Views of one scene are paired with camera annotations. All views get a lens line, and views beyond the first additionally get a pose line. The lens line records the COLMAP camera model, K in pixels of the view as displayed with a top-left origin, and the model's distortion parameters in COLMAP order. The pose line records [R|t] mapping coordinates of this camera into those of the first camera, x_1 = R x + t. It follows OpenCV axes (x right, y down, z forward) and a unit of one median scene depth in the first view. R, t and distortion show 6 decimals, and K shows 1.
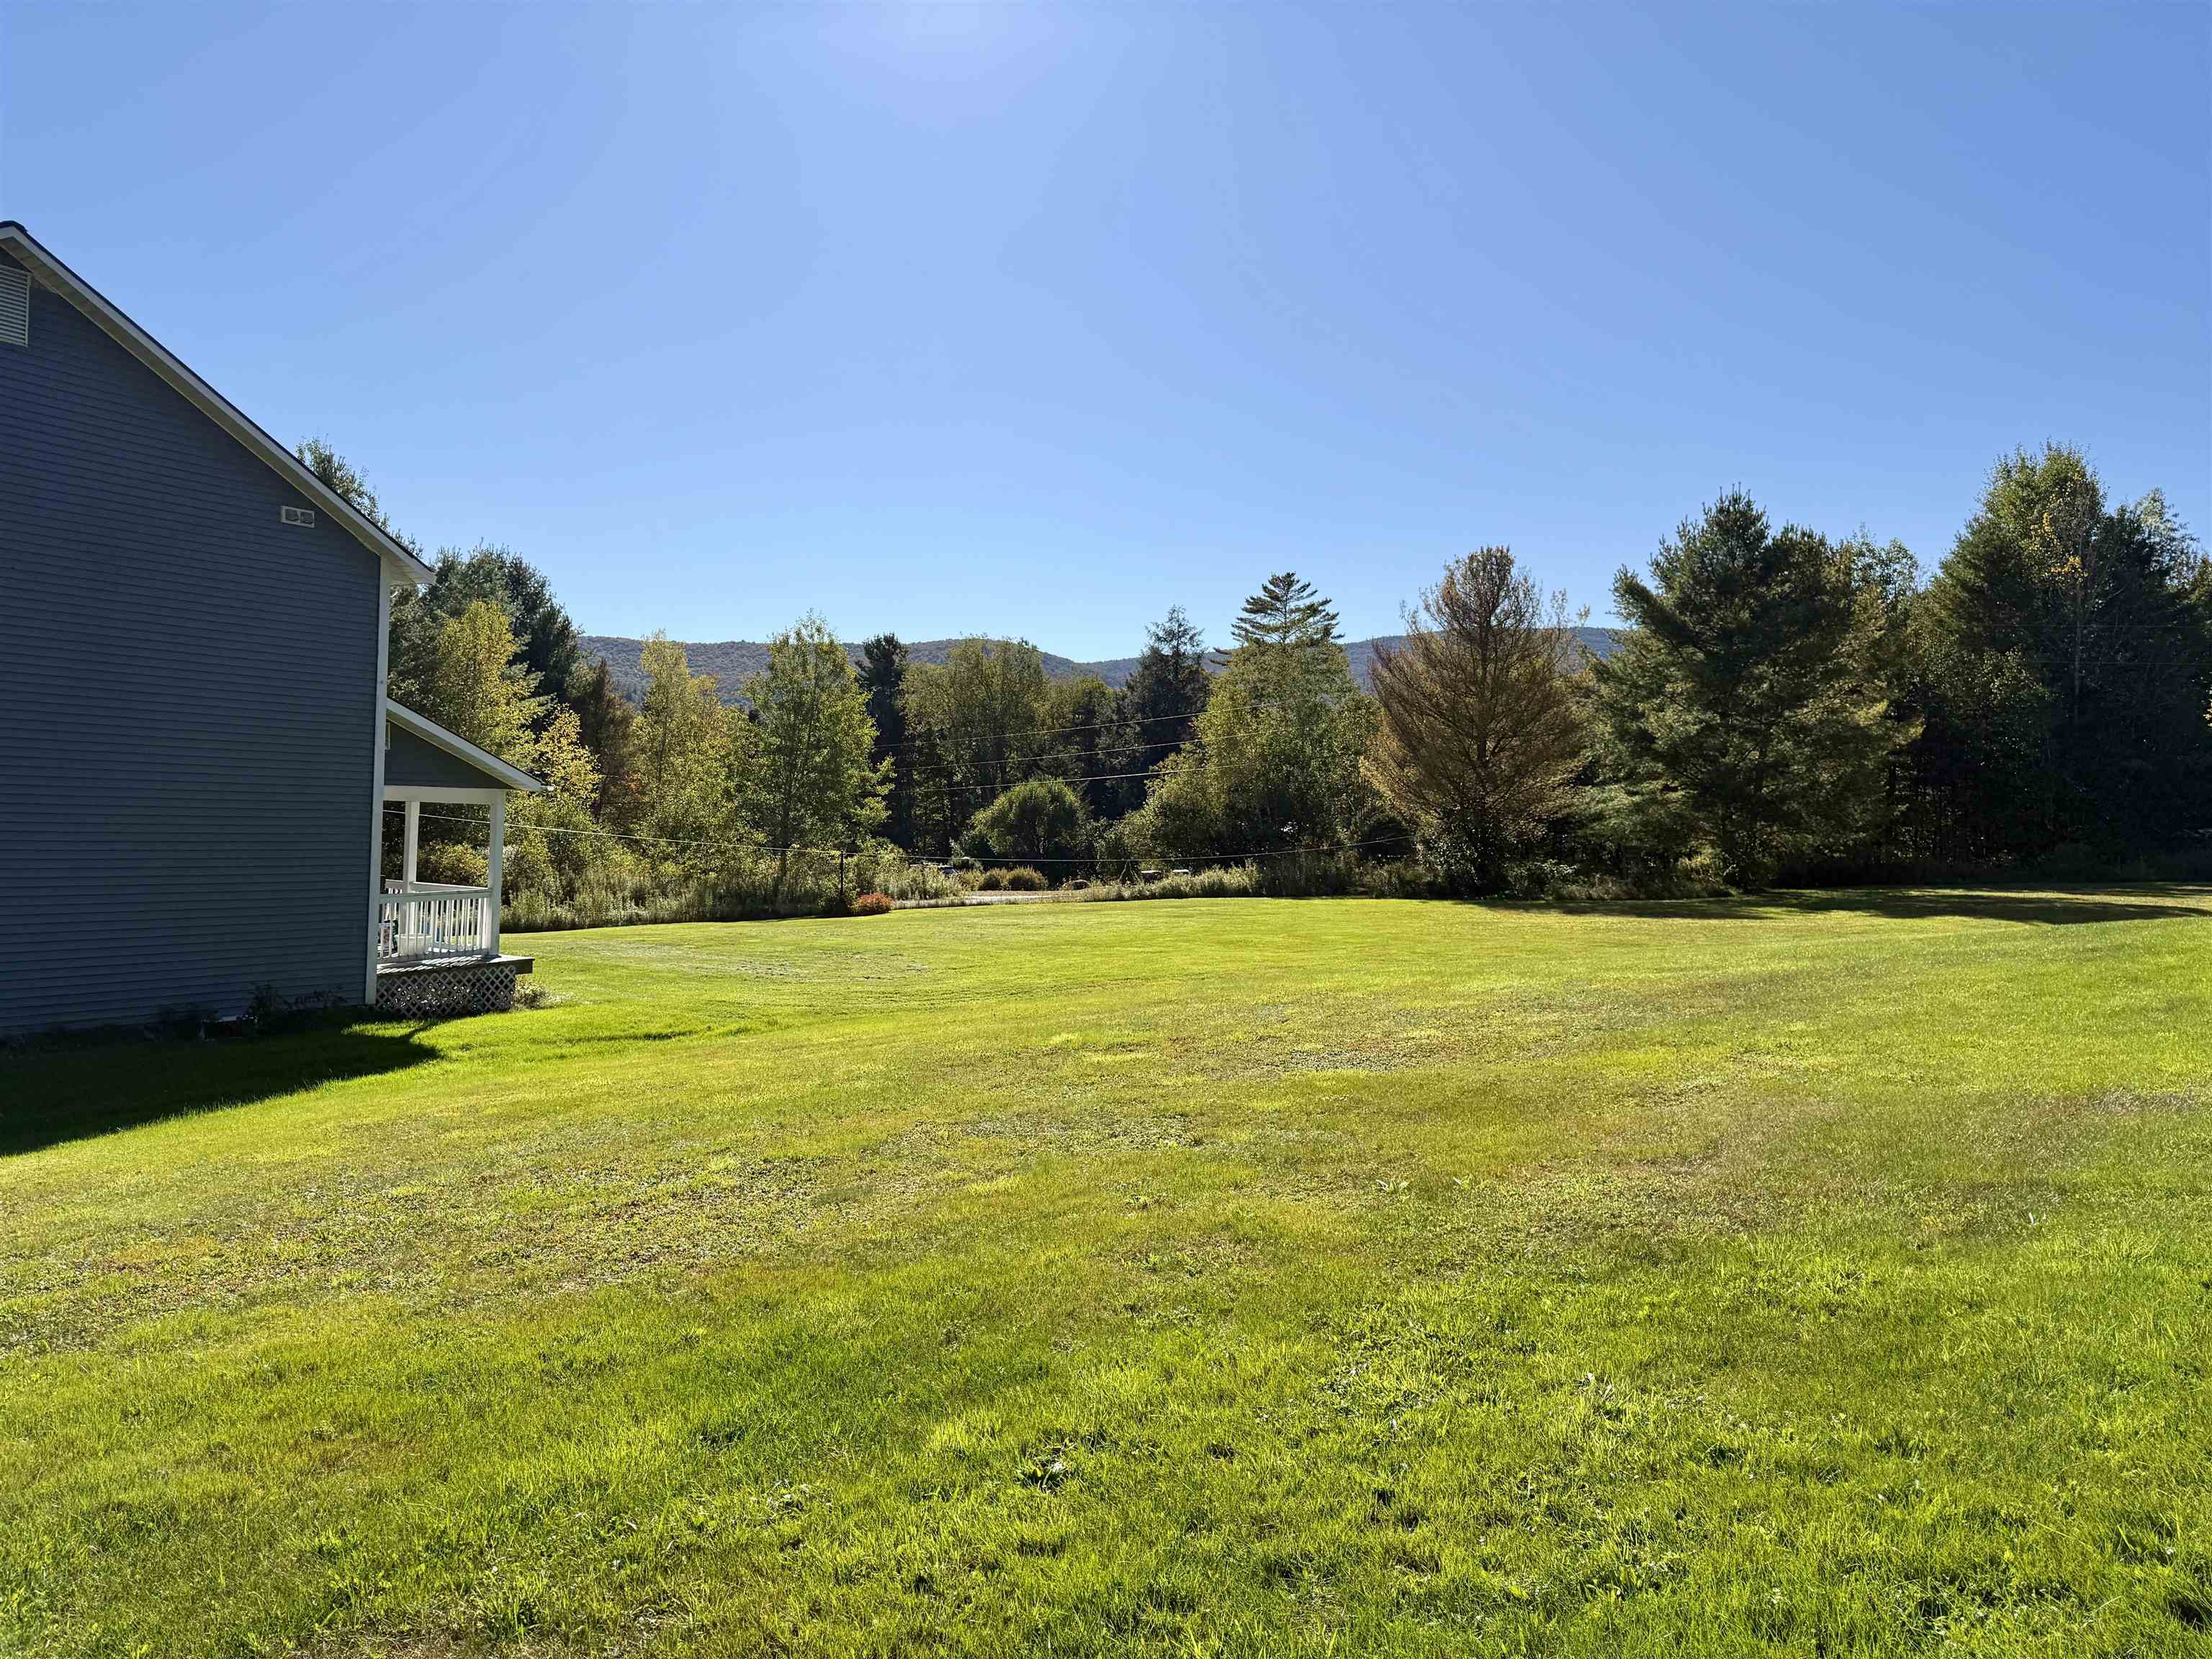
lens RADIAL K [[1596.7, 0, 1106.0], [0, 1596.7, 829.5], [0, 0, 1]] dist [0.240612, -0.326378]
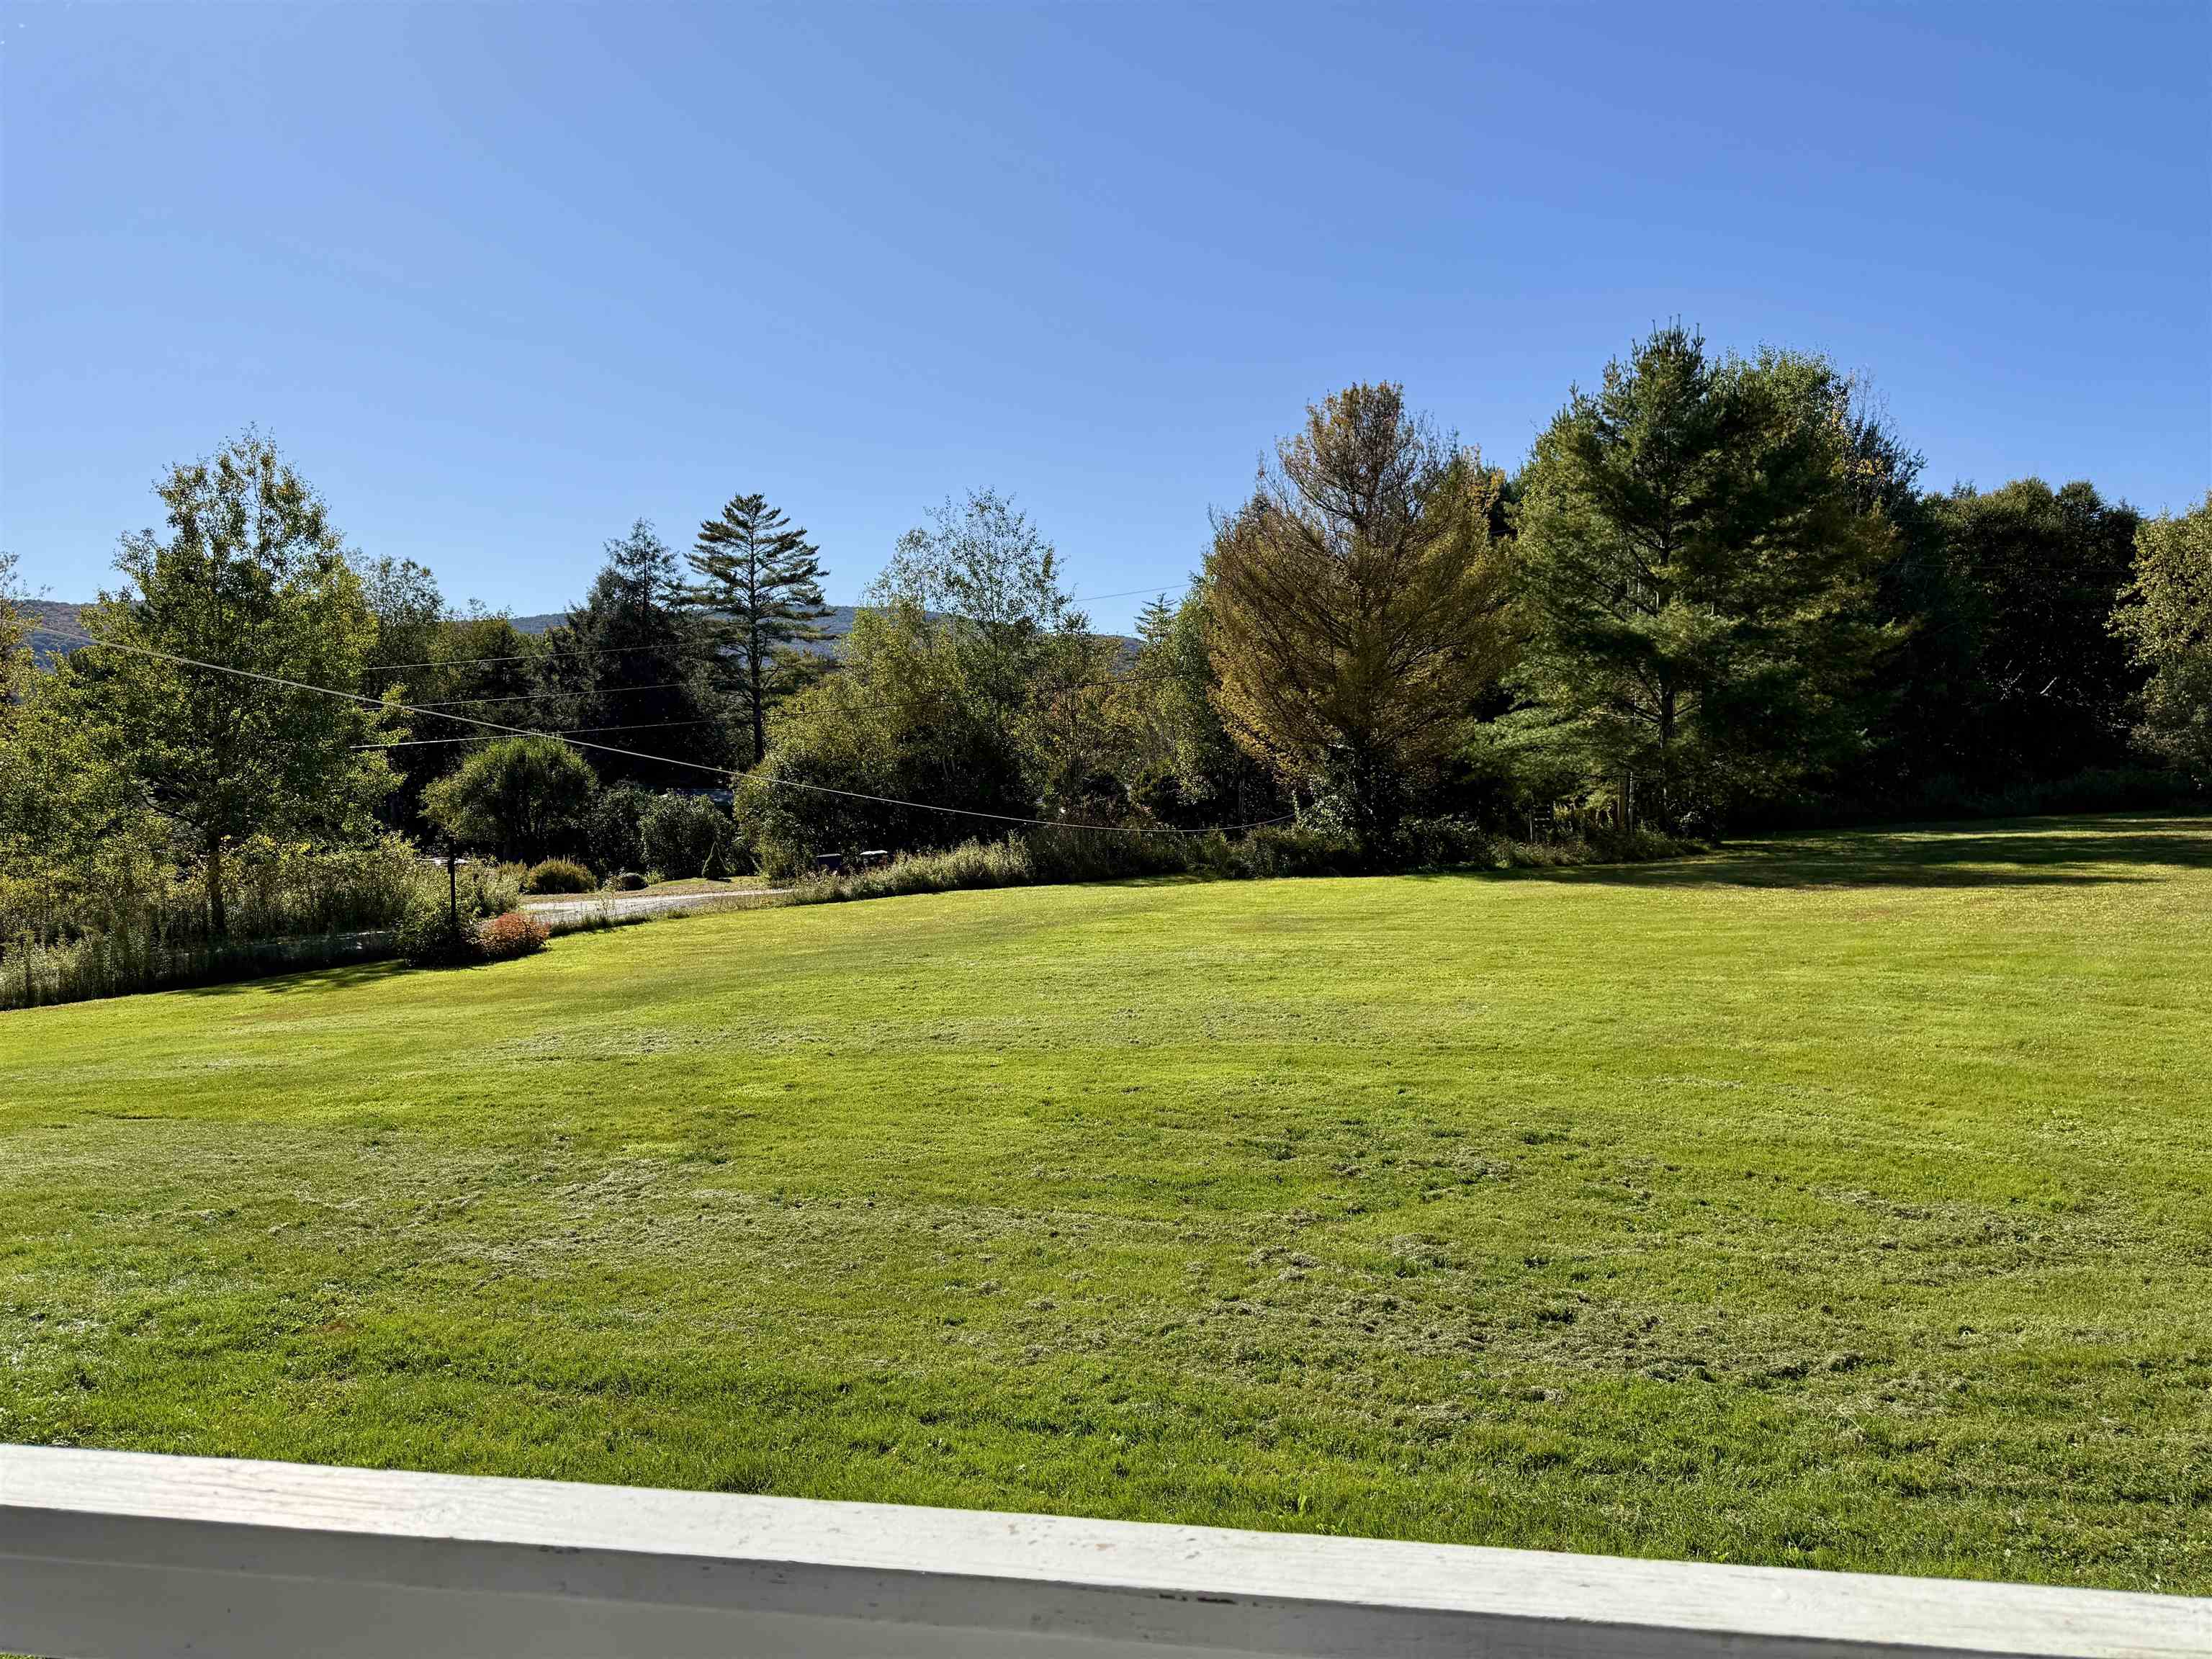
lens RADIAL K [[1596.7, 0, 1106.0], [0, 1596.7, 829.5], [0, 0, 1]] dist [0.240612, -0.326378]
pose [[0.916202, -0.037681, 0.398940, -0.141262], [0.031272, 0.999256, 0.022564, 0.003531], [-0.399494, -0.008197, 0.916699, 0.327036]]
